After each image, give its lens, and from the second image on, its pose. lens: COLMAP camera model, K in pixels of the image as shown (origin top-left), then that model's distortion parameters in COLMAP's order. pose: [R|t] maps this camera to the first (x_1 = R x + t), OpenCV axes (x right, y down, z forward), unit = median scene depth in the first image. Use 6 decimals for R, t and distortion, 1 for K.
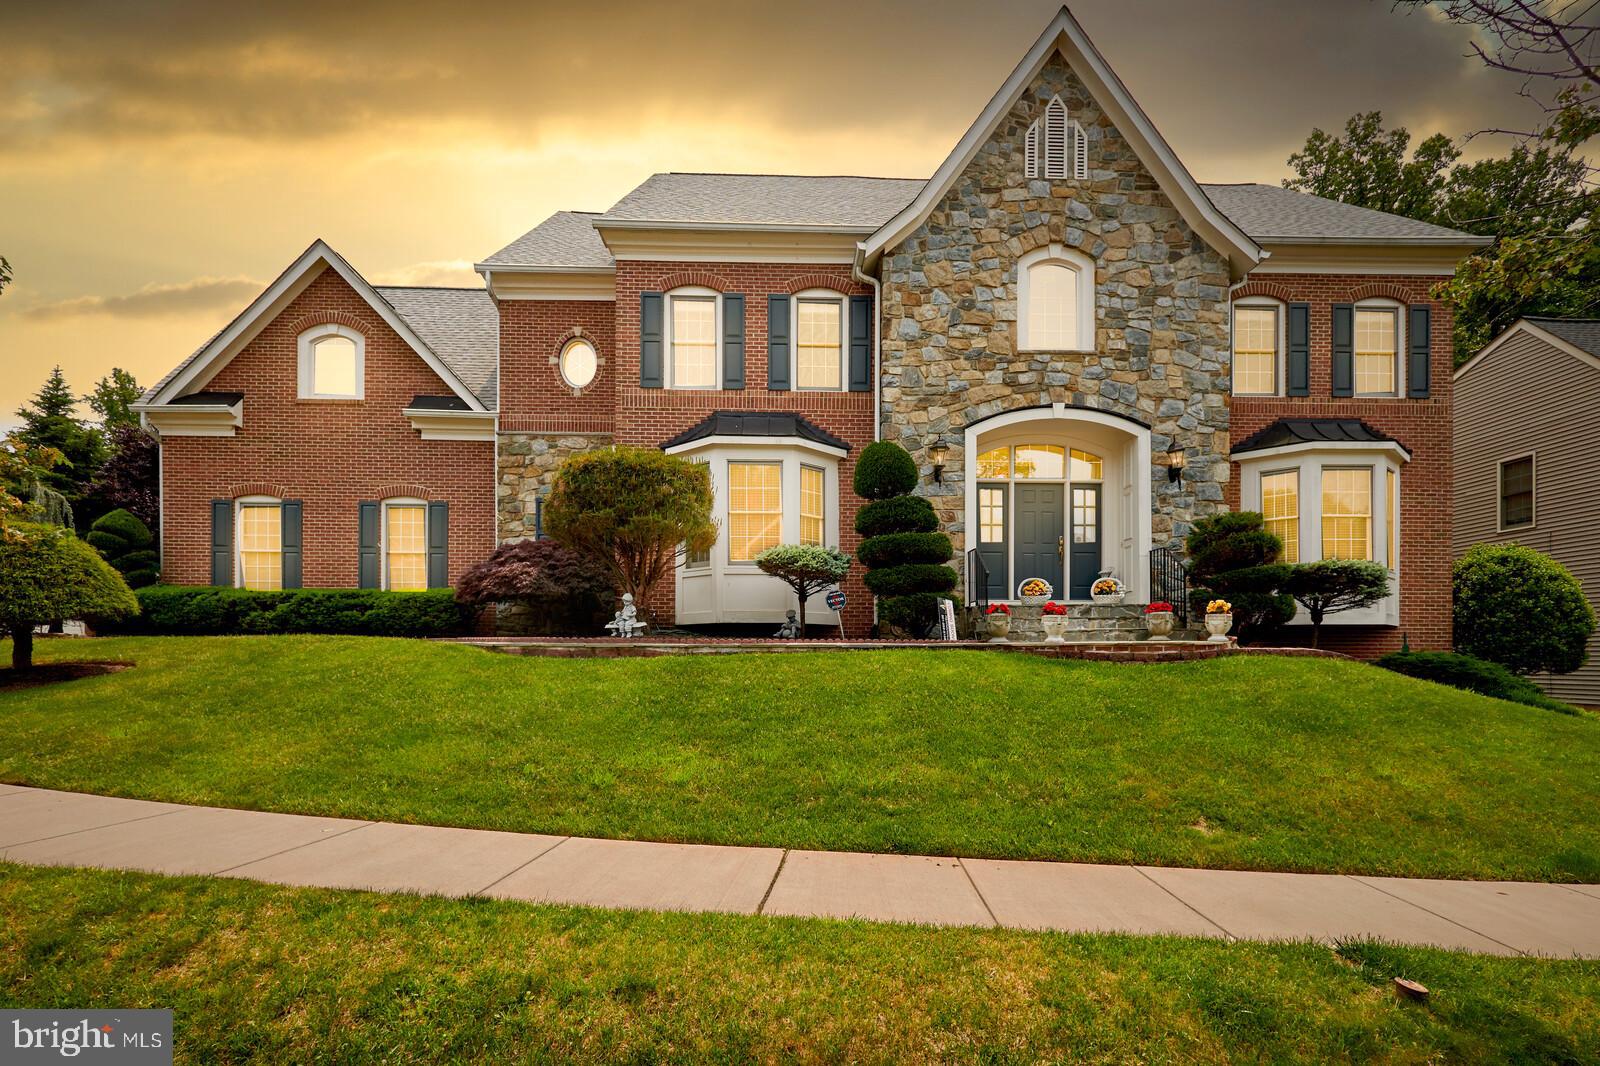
lens RADIAL K [[732.1, 0, 800.0], [0, 732.1, 533.0], [0, 0, 1]] dist [0.001044, 0.000024]
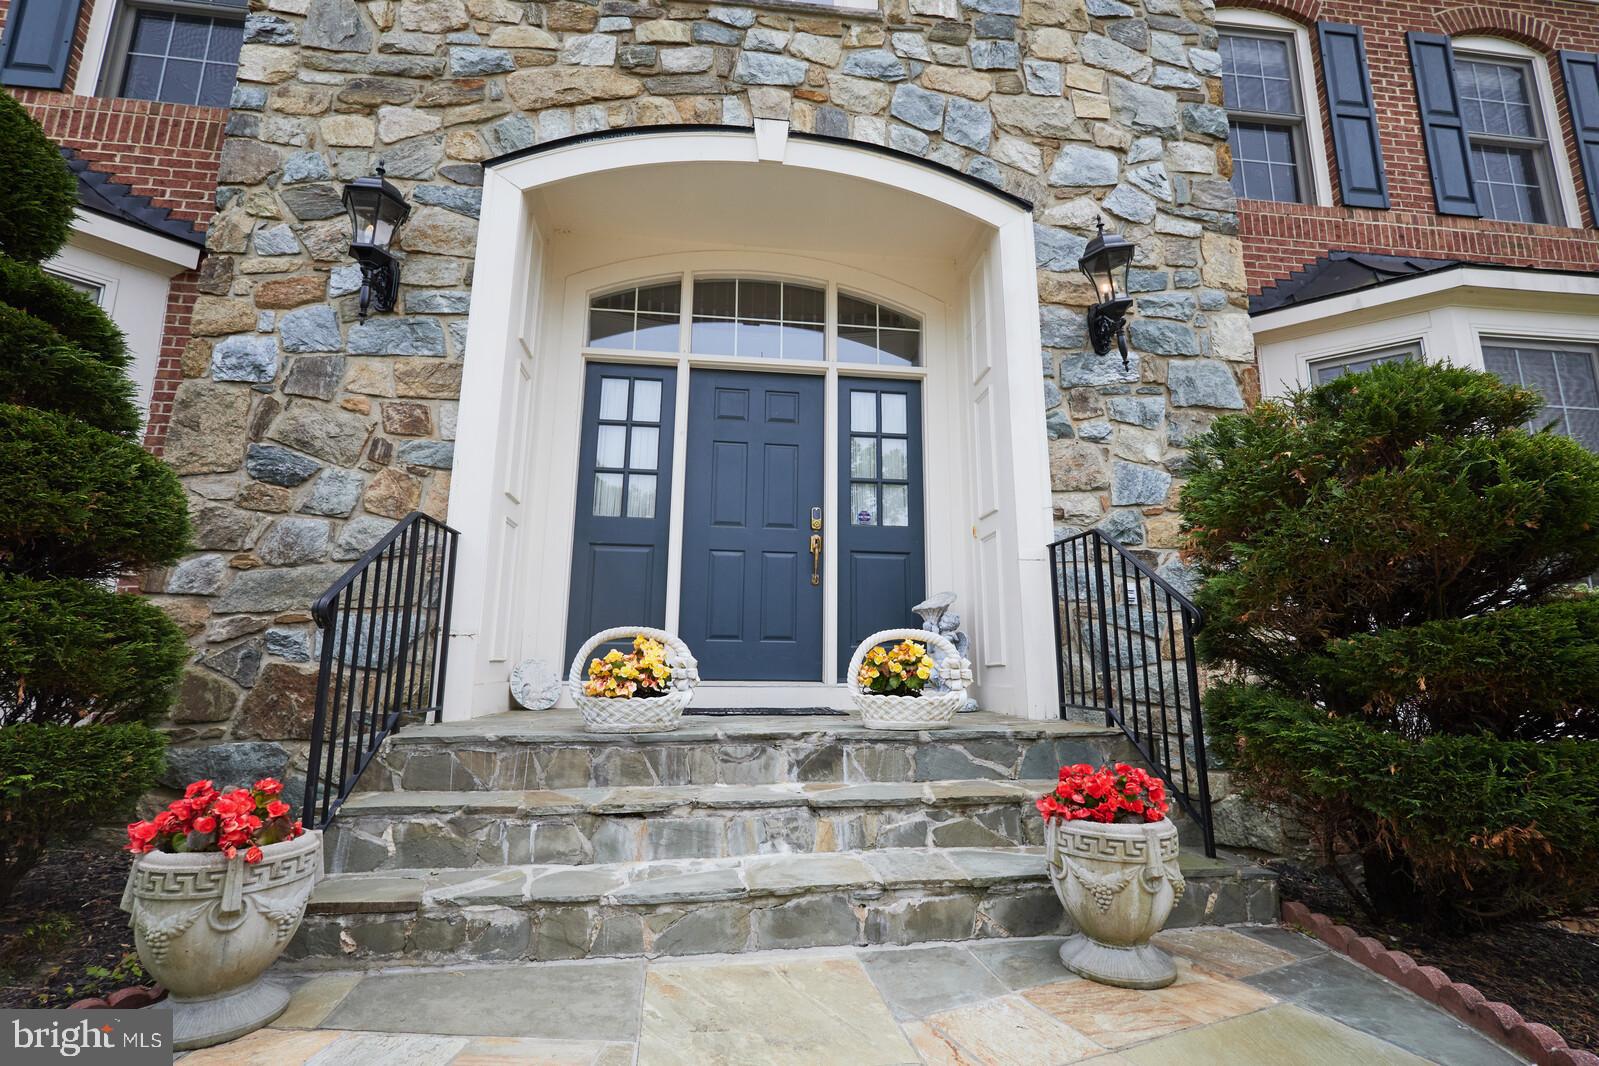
lens RADIAL K [[544.6, 0, 792.9], [0, 544.6, 477.3], [0, 0, 1]] dist [0.000352, 0.000116]
pose [[0.999830, 0.018355, 0.001887, 0.359964], [-0.017822, 0.987122, -0.158972, 0.035603], [-0.004780, 0.158911, 0.987281, 0.751174]]
